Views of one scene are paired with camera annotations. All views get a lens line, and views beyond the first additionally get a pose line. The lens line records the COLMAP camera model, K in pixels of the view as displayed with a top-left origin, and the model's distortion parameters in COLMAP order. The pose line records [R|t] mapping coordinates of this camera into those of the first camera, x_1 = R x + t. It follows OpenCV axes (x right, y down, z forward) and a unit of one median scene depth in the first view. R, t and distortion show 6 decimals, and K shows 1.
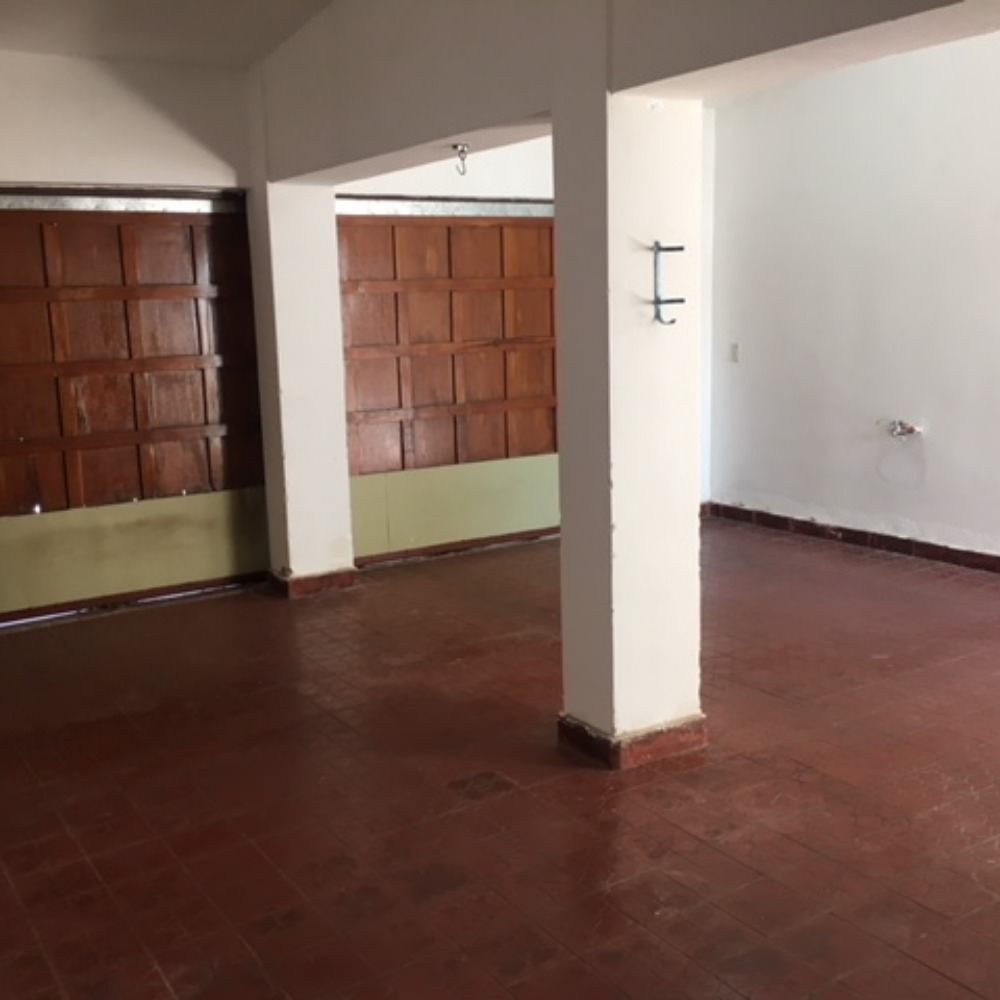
lens RADIAL K [[1084.5, 0, 498.5], [0, 1084.5, 486.5], [0, 0, 1]] dist [0.029627, -0.013581]
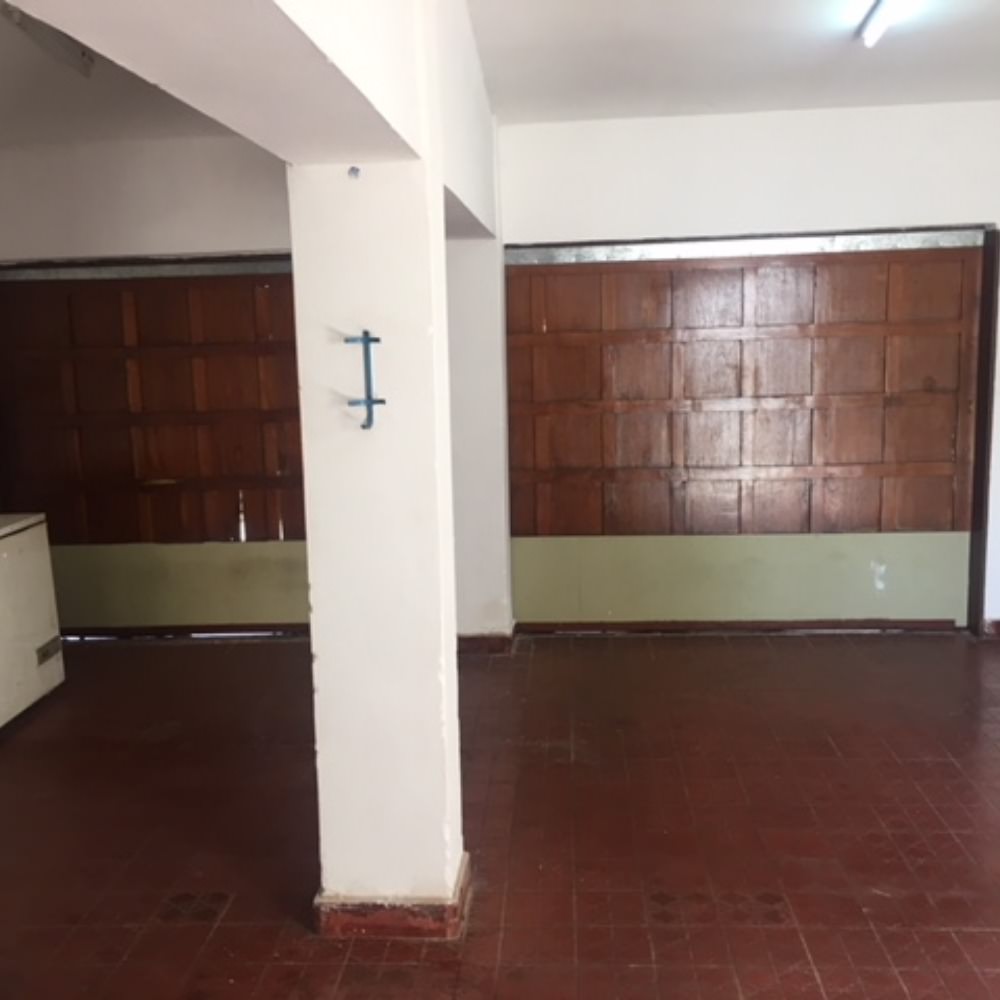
lens RADIAL K [[1084.5, 0, 498.5], [0, 1084.5, 486.5], [0, 0, 1]] dist [0.029627, -0.013581]
pose [[0.834012, 0.088805, -0.544553, 0.650296], [-0.097631, 0.995141, 0.012758, -0.116418], [0.543040, 0.042525, 0.838629, 0.325288]]
